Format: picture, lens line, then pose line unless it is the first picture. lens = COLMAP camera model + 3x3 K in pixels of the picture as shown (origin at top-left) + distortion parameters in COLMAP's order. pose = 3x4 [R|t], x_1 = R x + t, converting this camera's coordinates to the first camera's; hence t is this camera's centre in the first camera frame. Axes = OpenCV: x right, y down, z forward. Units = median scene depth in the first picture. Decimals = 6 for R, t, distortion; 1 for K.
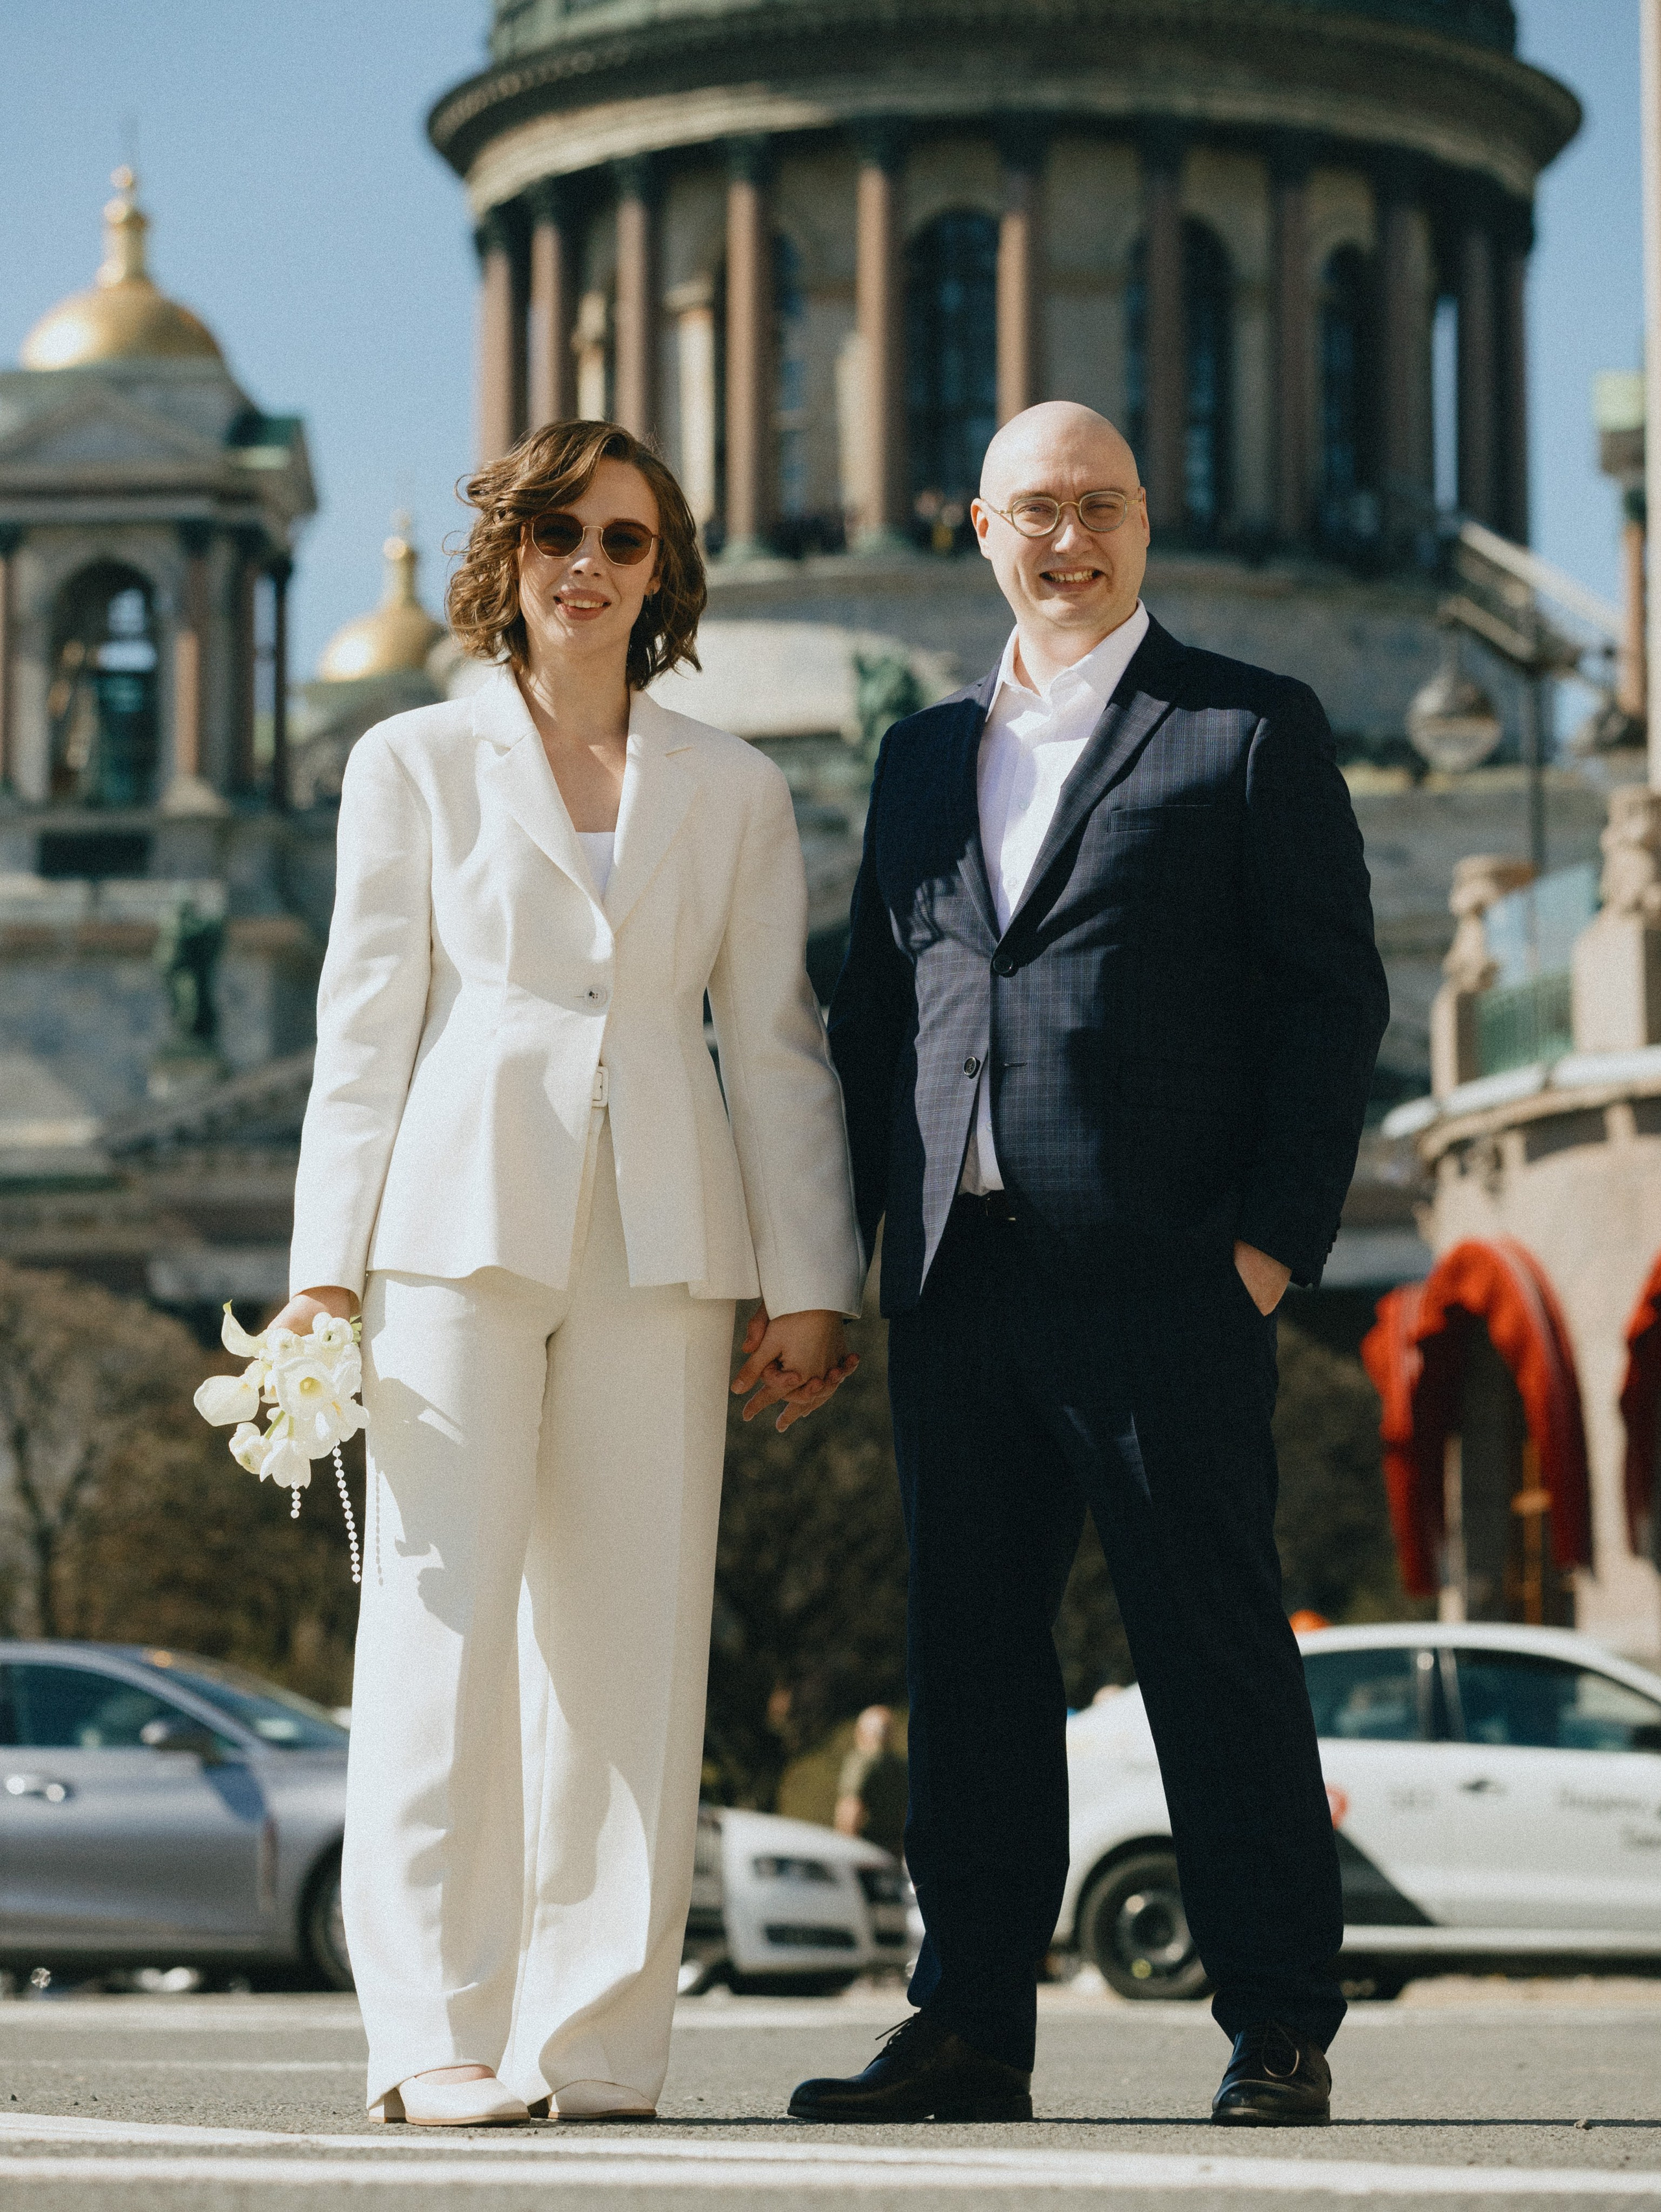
lens RADIAL K [[7947.8, 0, 830.5], [0, 7947.8, 1106.0], [0, 0, 1]] dist [0.083558, -0.353506]
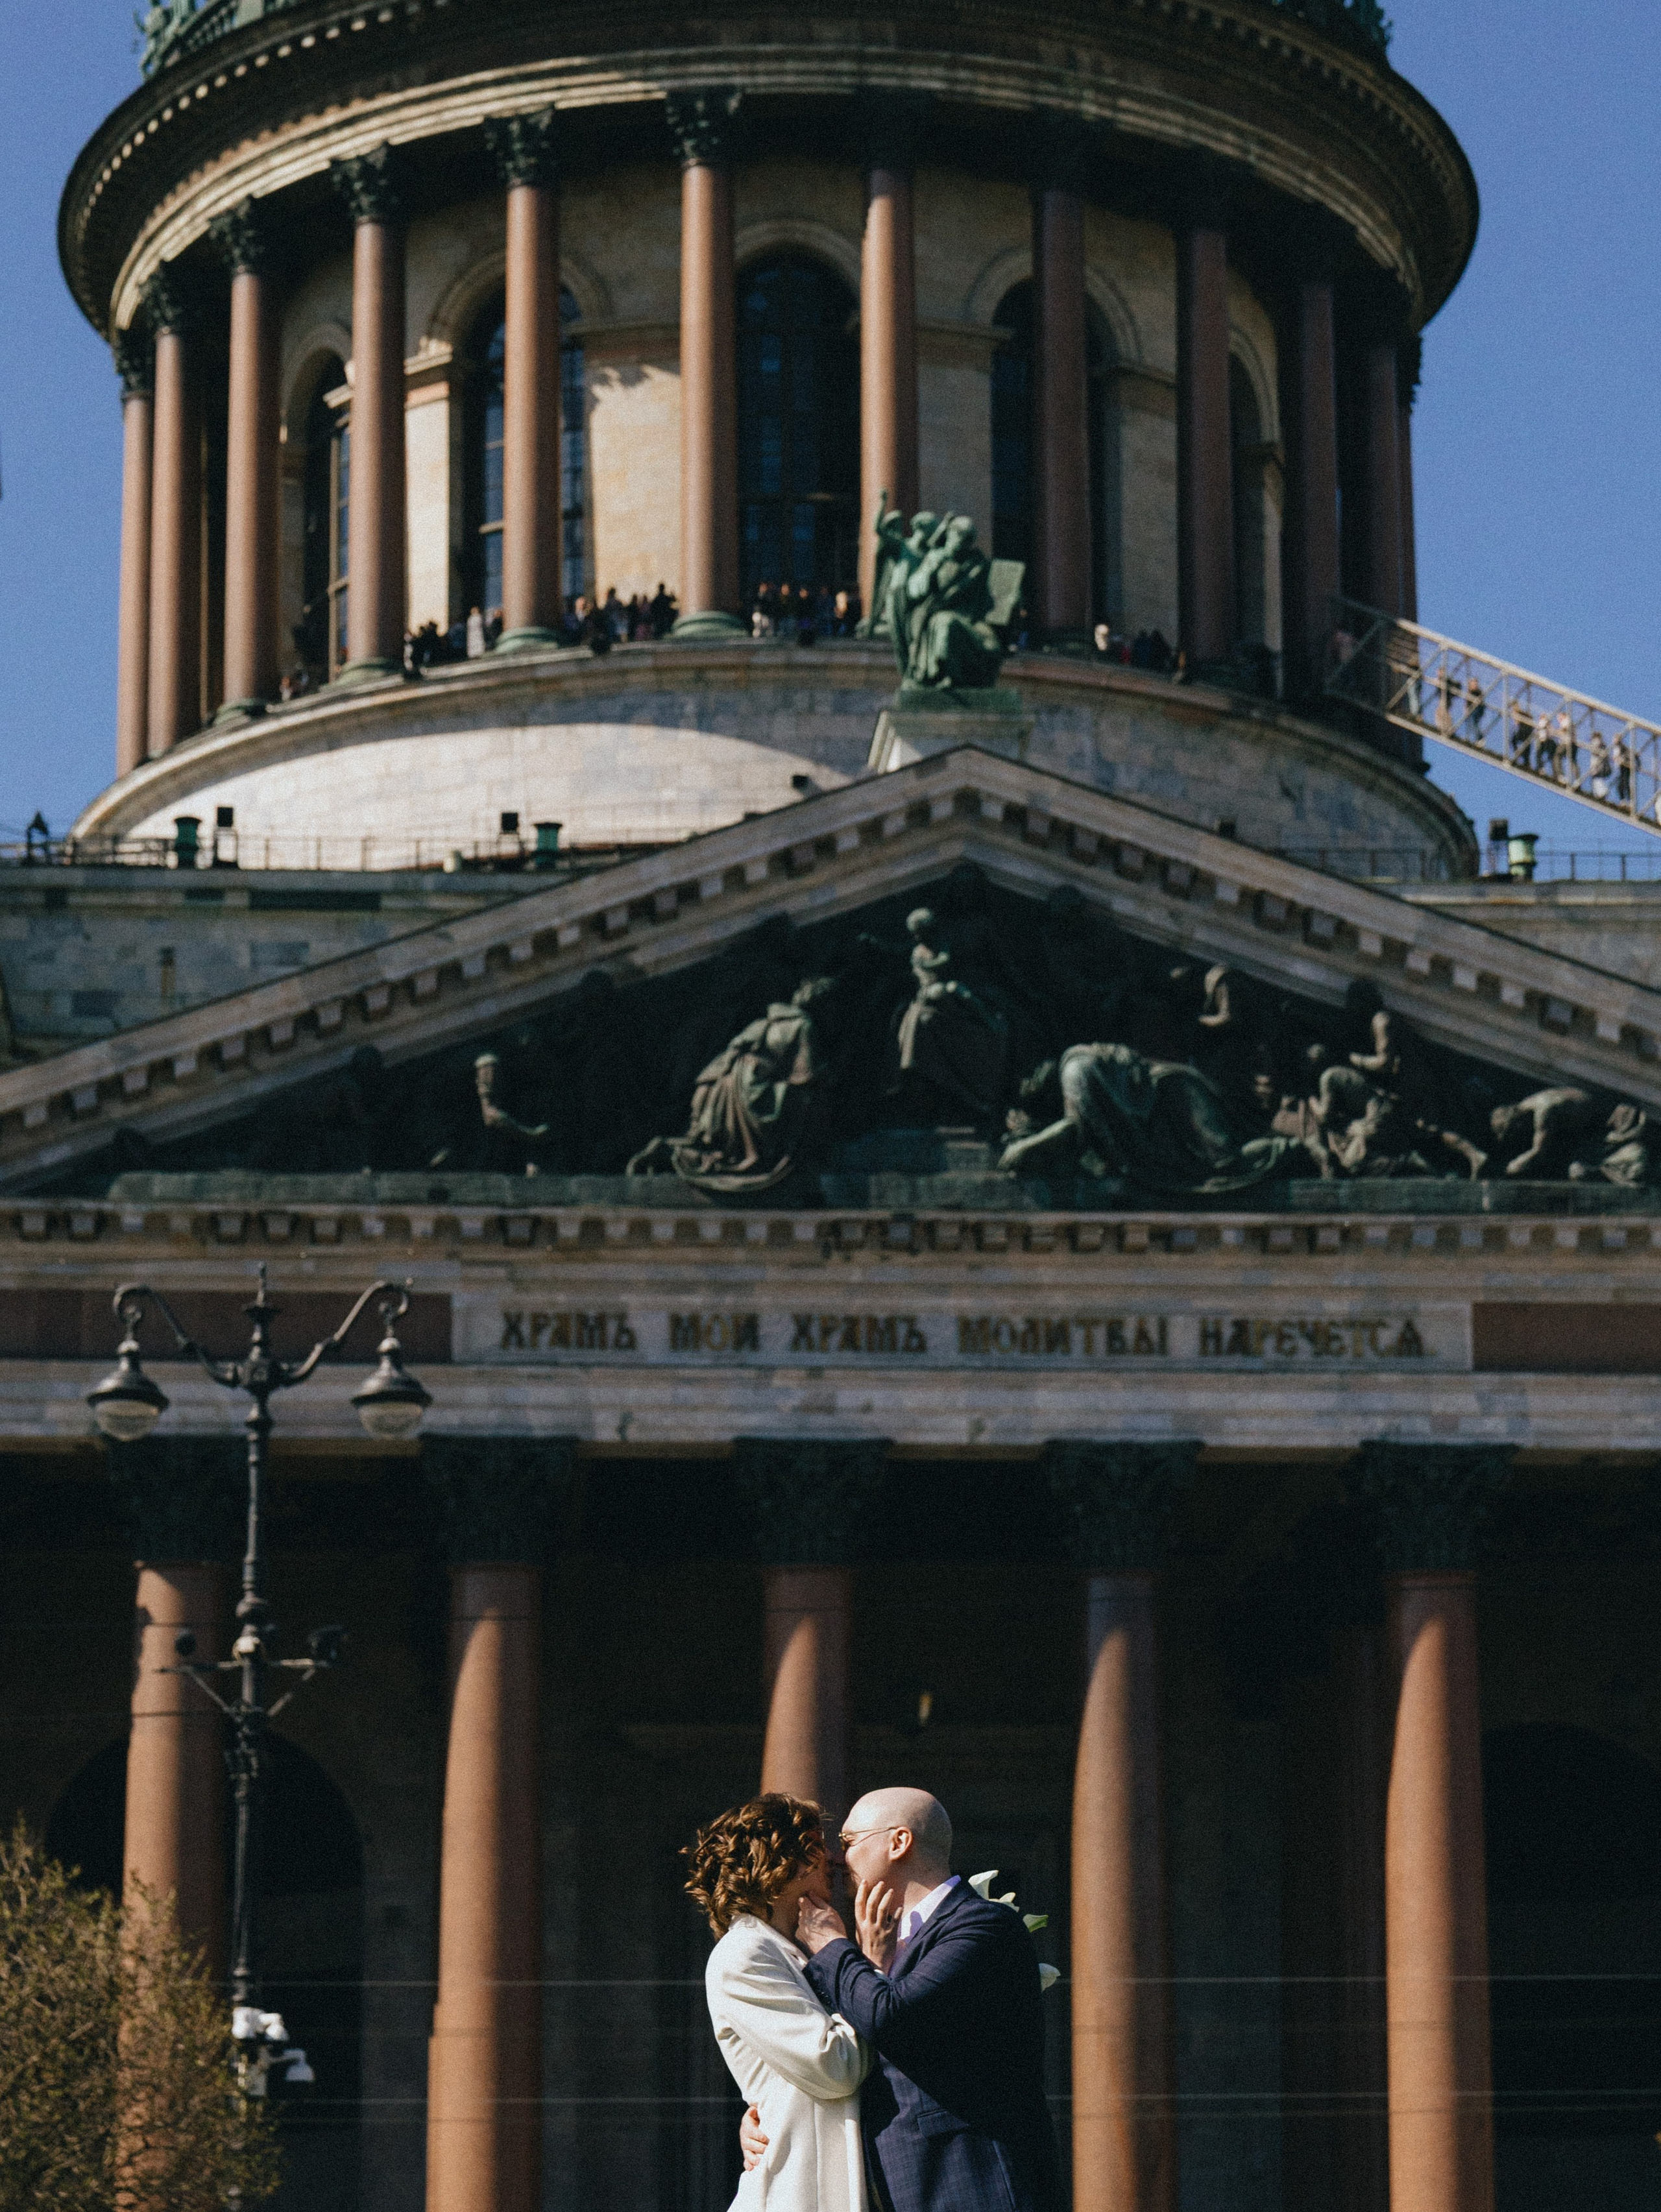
lens RADIAL K [[4695.1, 0, 594.1], [0, 4695.1, 1706.4], [0, 0, 1]] dist [0.090895, -0.034125]
pose [[0.987210, 0.029081, 0.156749, -0.073530], [-0.020665, 0.998270, -0.055054, 0.059544], [-0.158079, 0.051111, 0.986103, 0.555514]]
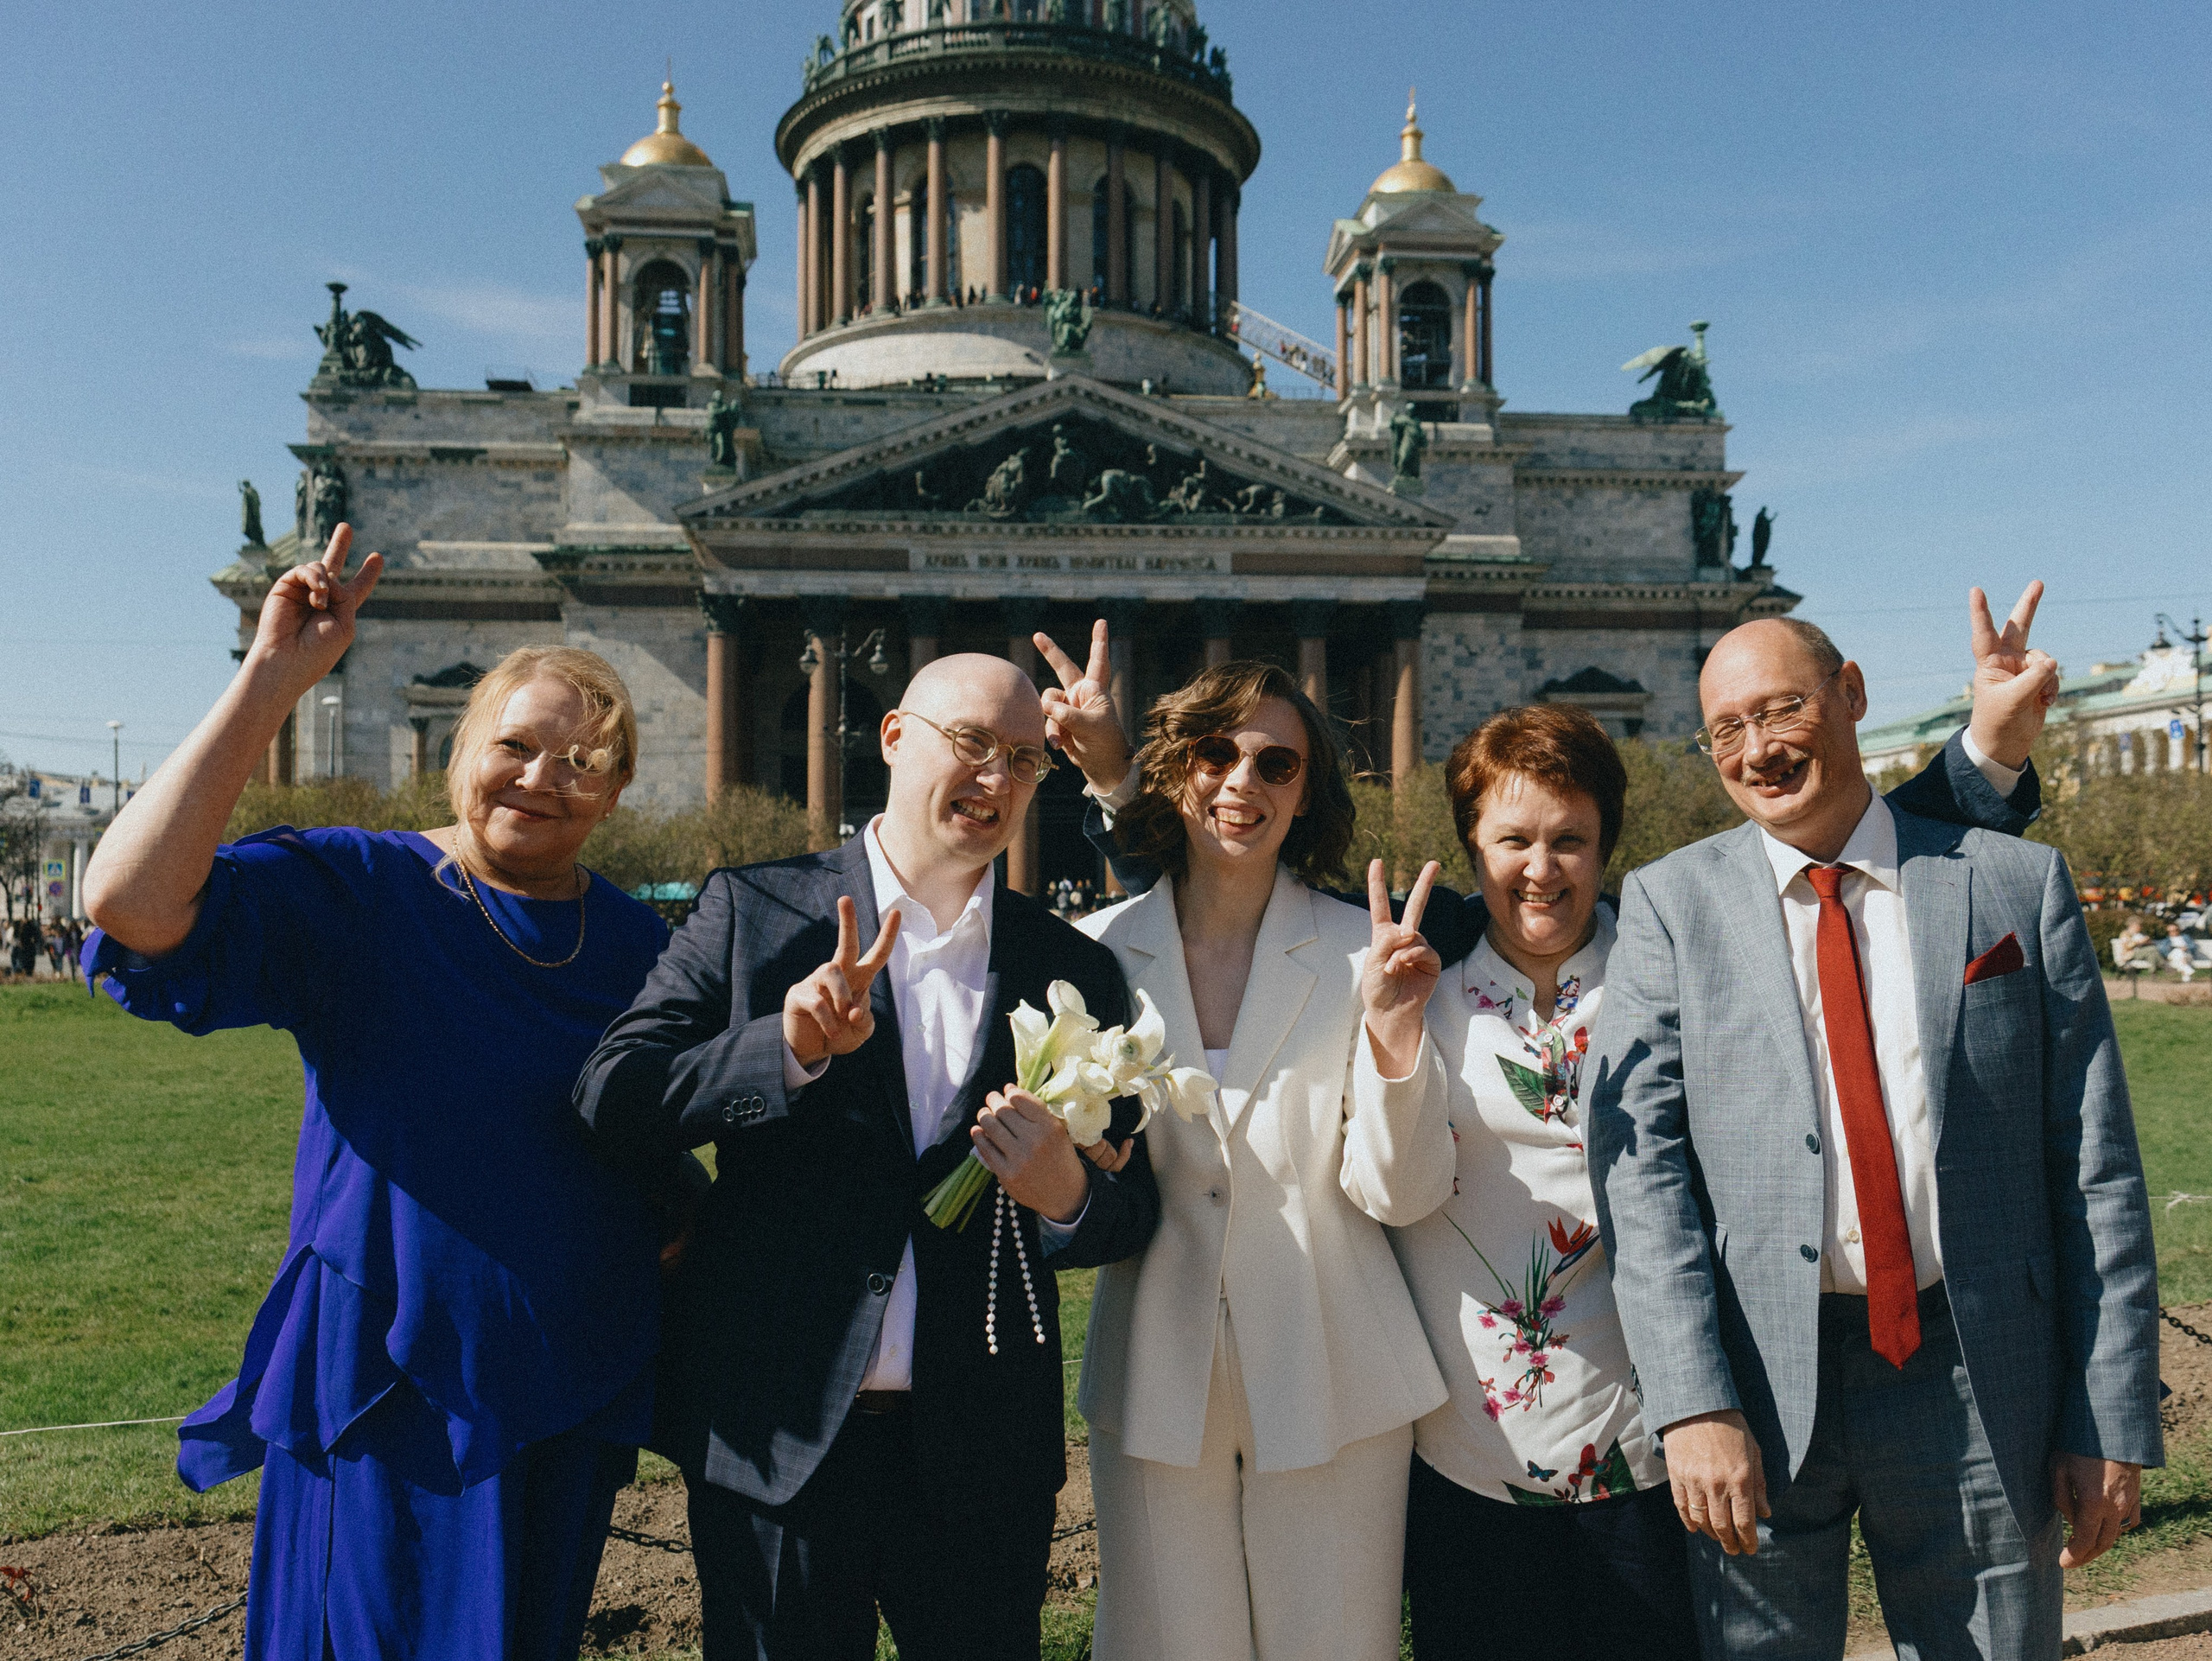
lens RADIAL K [[1755.4, 0, 1076.7], [0, 1755.4, 839.1], [0, 0, 1]] dist [0.085189, -0.256402]
pose [[0.977404, 0.004073, 0.211340, -0.078592], [-0.021011, 0.996735, 0.077960, 0.044770], [-0.210332, -0.080639, 0.974299, 0.485049]]
